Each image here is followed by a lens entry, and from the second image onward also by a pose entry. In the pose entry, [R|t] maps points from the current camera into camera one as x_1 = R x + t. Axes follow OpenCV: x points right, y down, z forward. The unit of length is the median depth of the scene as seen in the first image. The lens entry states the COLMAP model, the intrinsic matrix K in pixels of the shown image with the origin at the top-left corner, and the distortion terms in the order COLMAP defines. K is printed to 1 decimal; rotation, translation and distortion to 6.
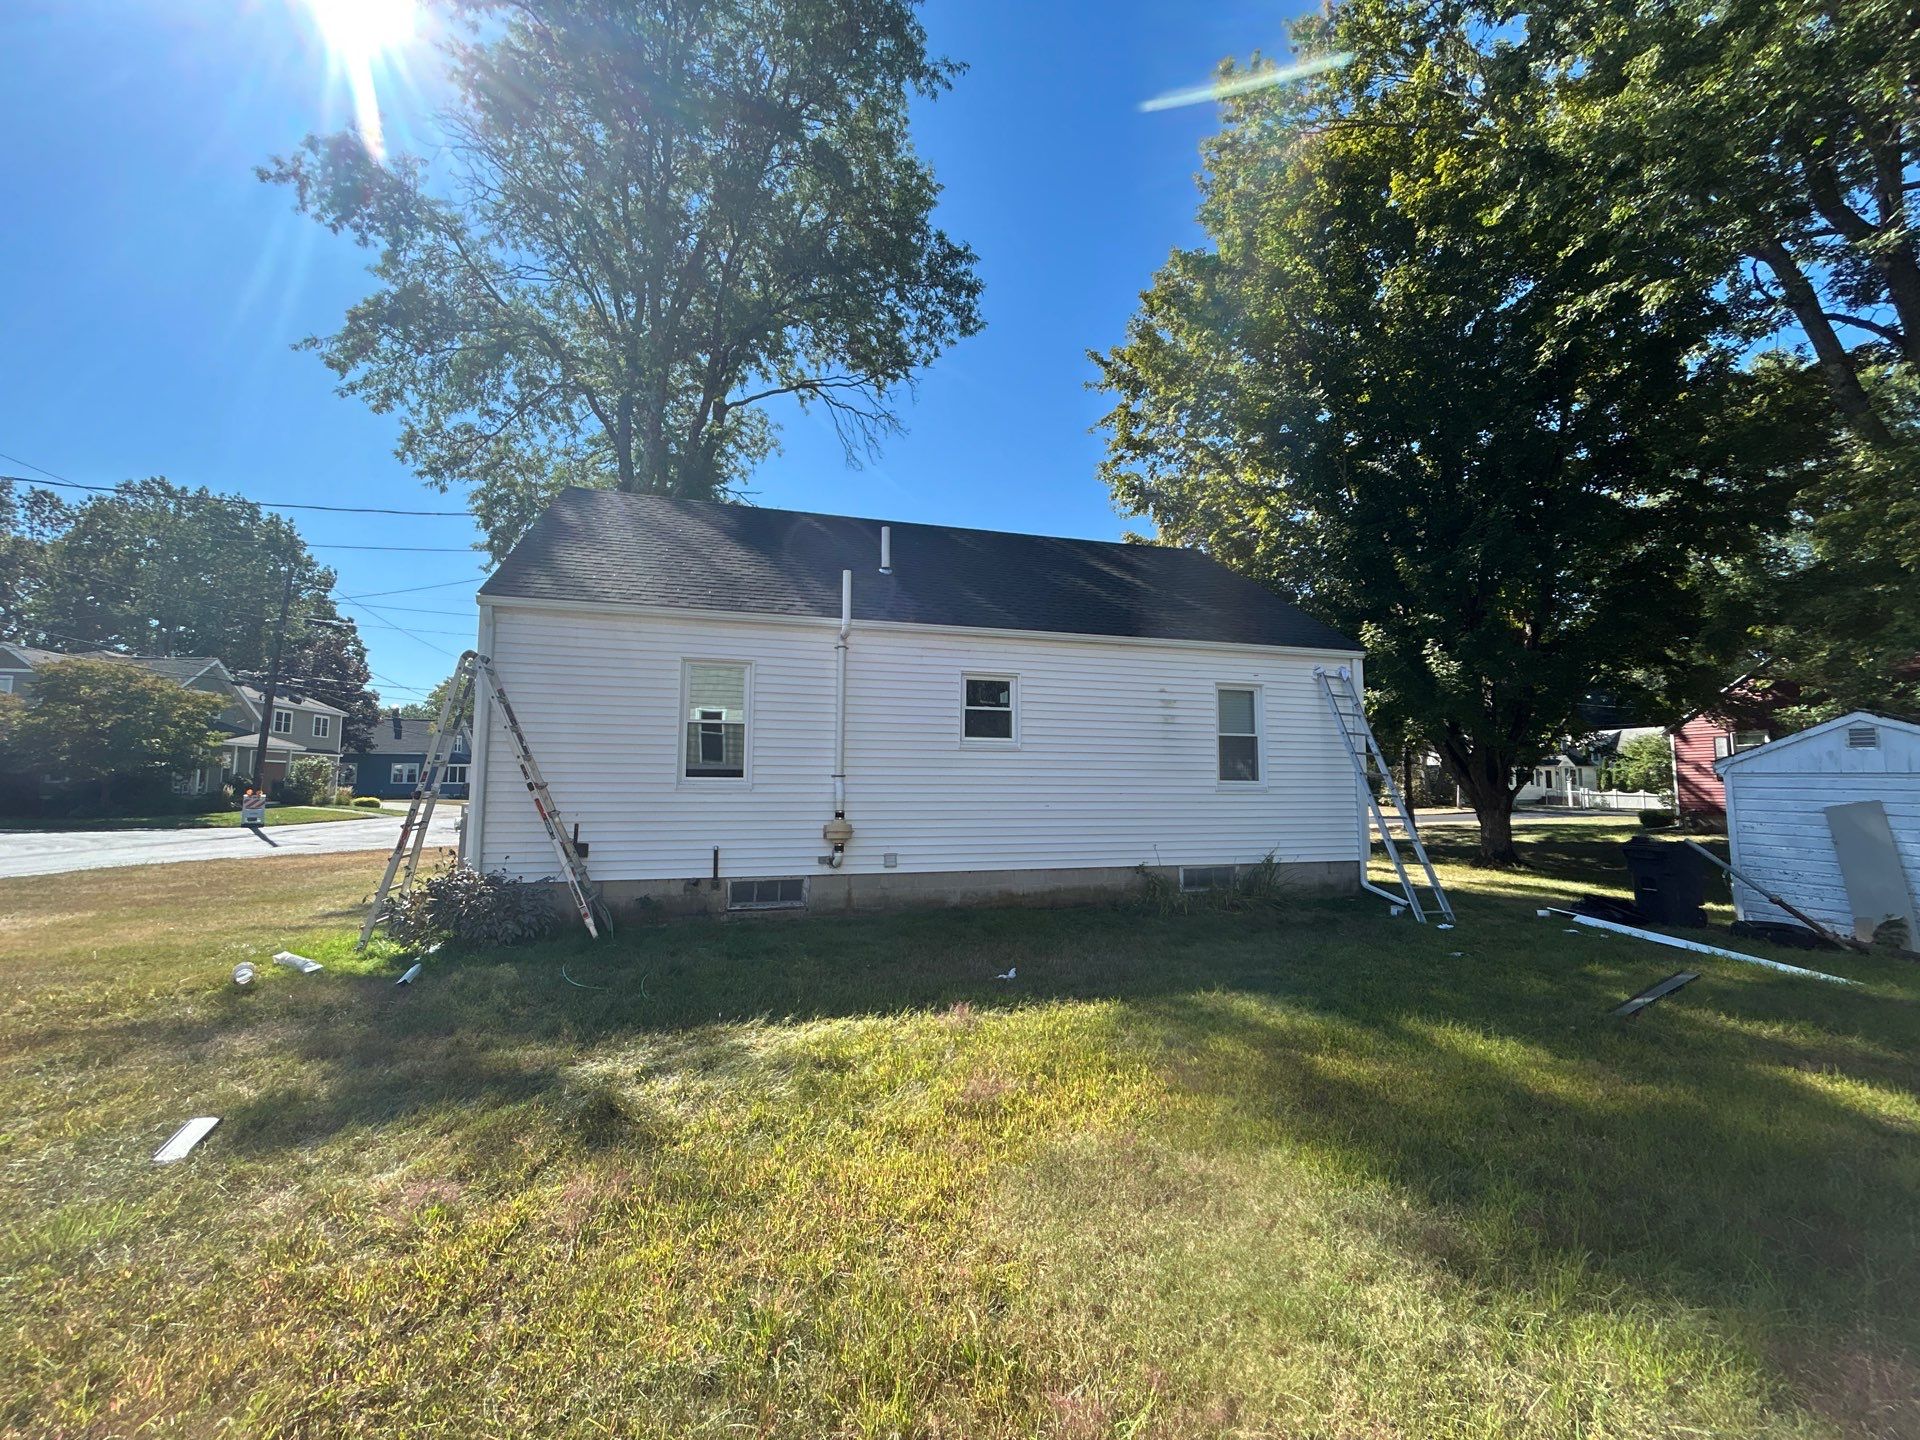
lens RADIAL K [[785.2, 0, 960.0], [0, 785.2, 720.0], [0, 0, 1]] dist [-0.000679, -0.000068]
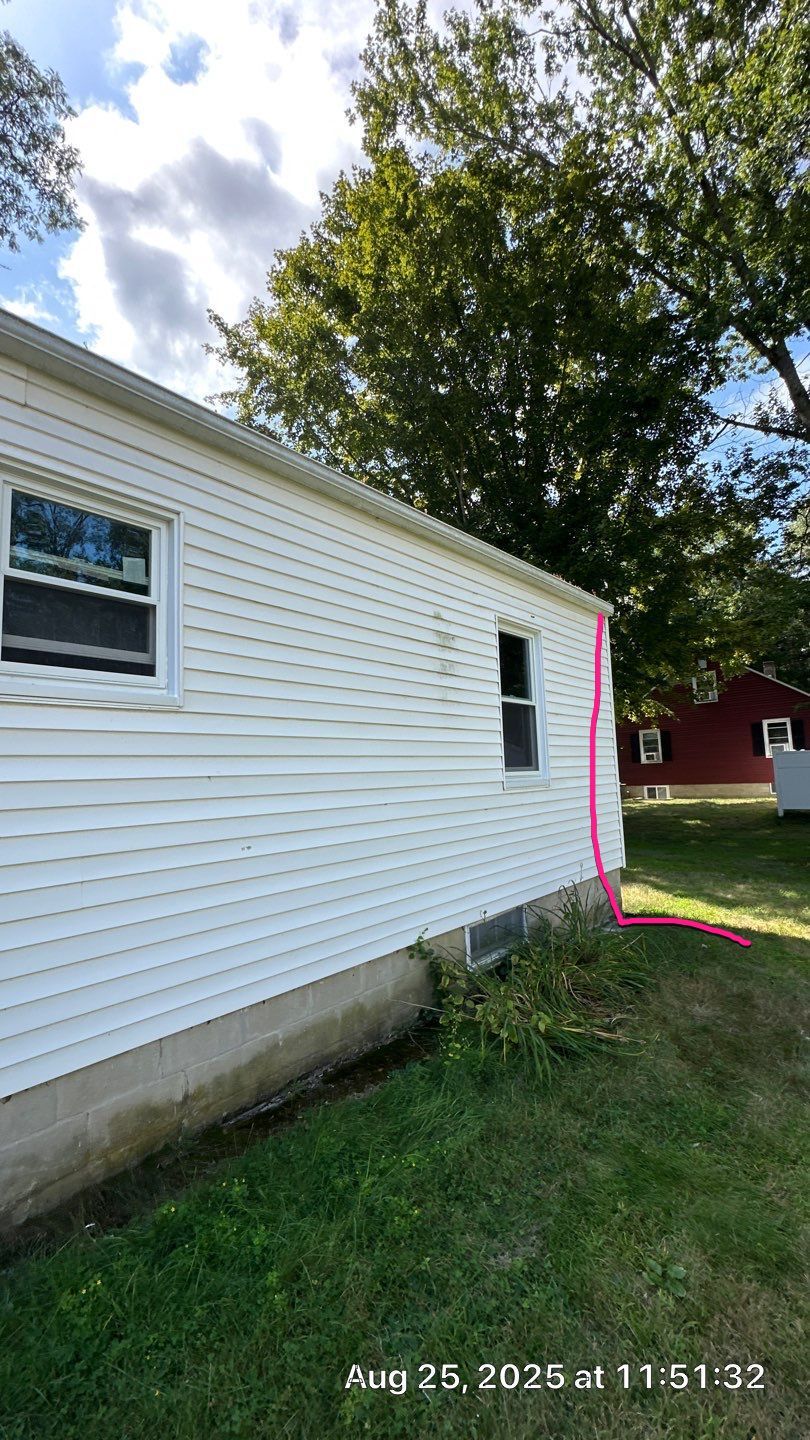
lens RADIAL K [[570.6, 0, 405.0], [0, 570.6, 720.0], [0, 0, 1]] dist [0.000211, -0.000028]
pose [[0.848732, 0.015965, 0.528582, 0.021781], [-0.008688, 0.999830, -0.016249, 0.044144], [-0.528752, 0.009198, 0.848727, 0.667331]]
